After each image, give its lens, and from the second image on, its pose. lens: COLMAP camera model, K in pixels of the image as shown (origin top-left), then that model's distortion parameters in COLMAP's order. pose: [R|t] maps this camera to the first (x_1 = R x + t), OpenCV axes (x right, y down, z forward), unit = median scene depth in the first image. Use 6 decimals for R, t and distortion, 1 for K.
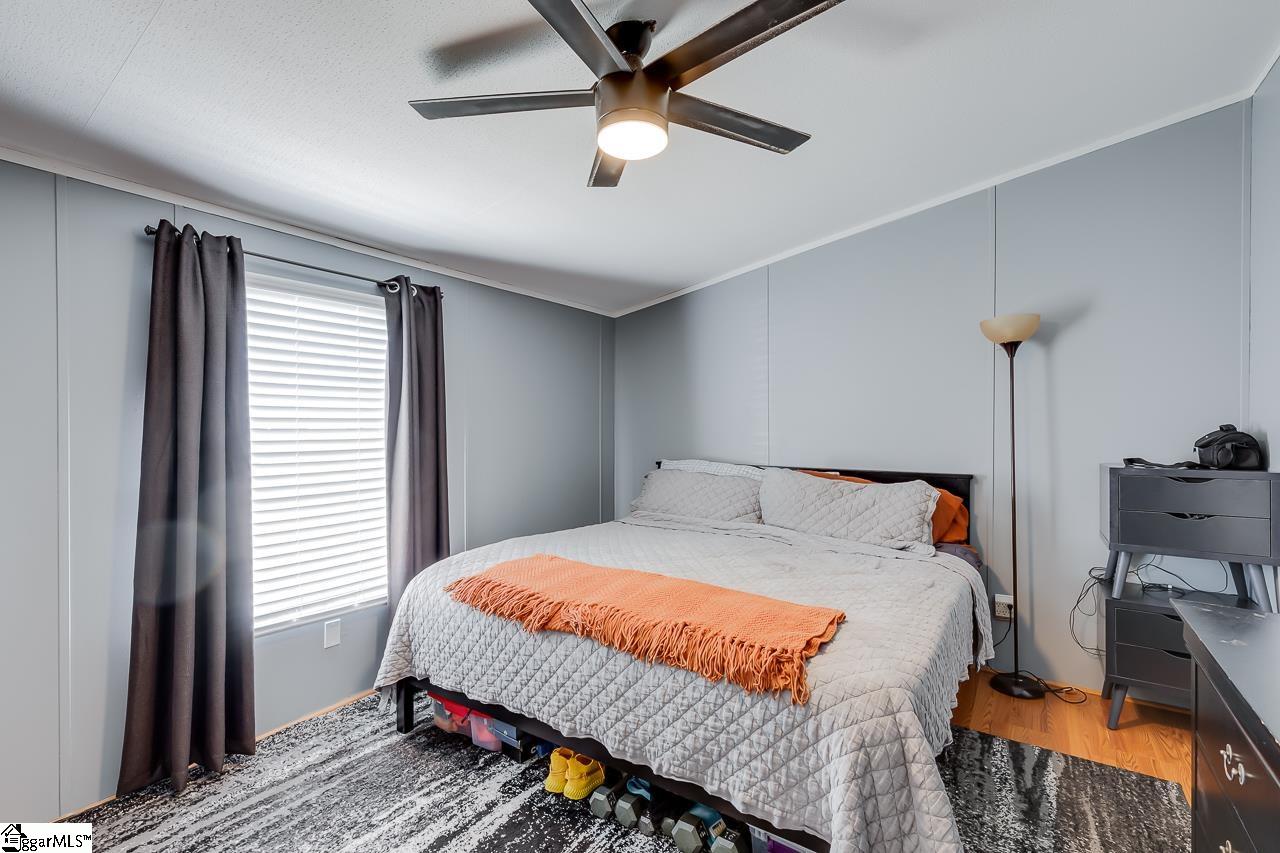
lens RADIAL K [[577.4, 0, 641.5], [0, 577.4, 434.5], [0, 0, 1]] dist [0.003478, 0.000264]
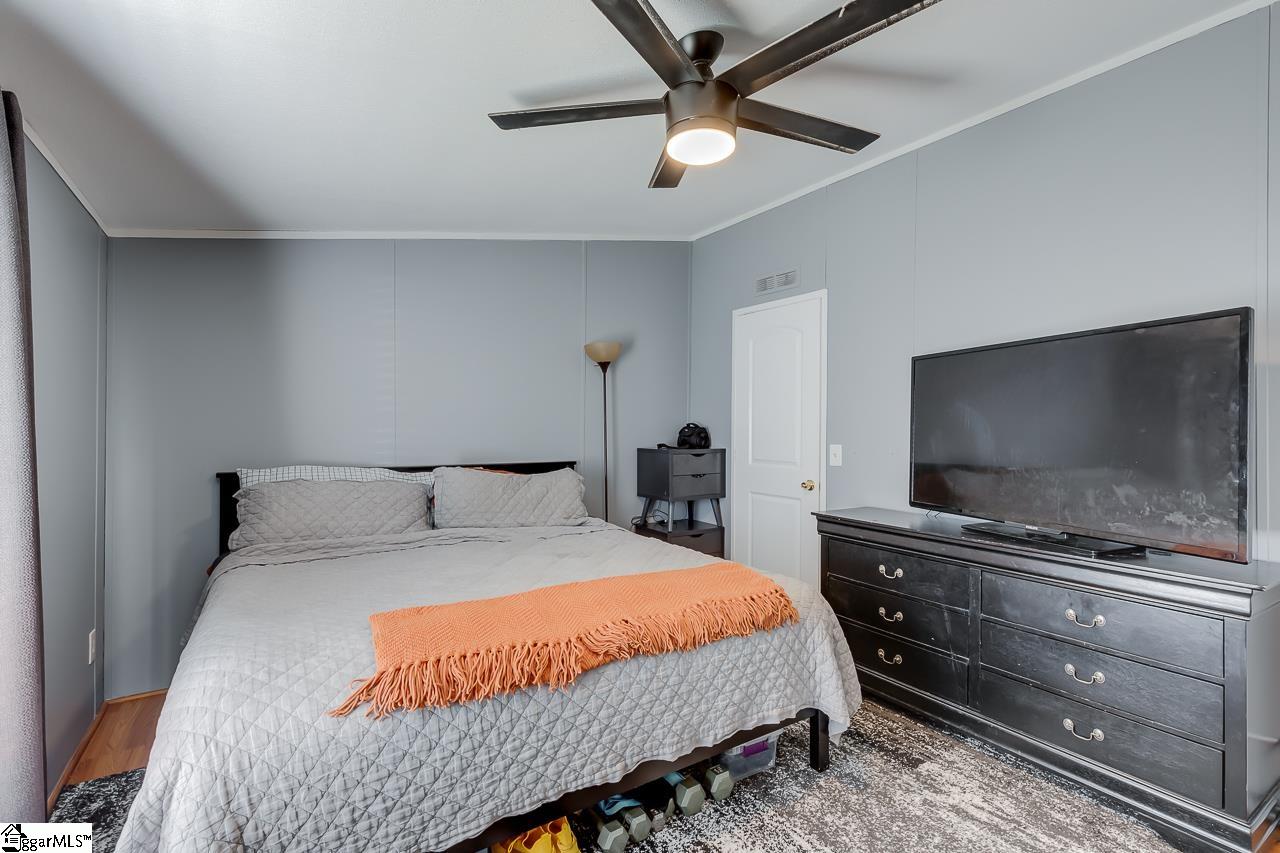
lens RADIAL K [[577.4, 0, 641.5], [0, 577.4, 434.5], [0, 0, 1]] dist [0.003478, 0.000264]
pose [[0.379099, -0.012330, 0.925274, -0.884916], [0.004425, 0.999924, 0.011512, -0.006181], [-0.925345, -0.000270, 0.379125, 0.620371]]
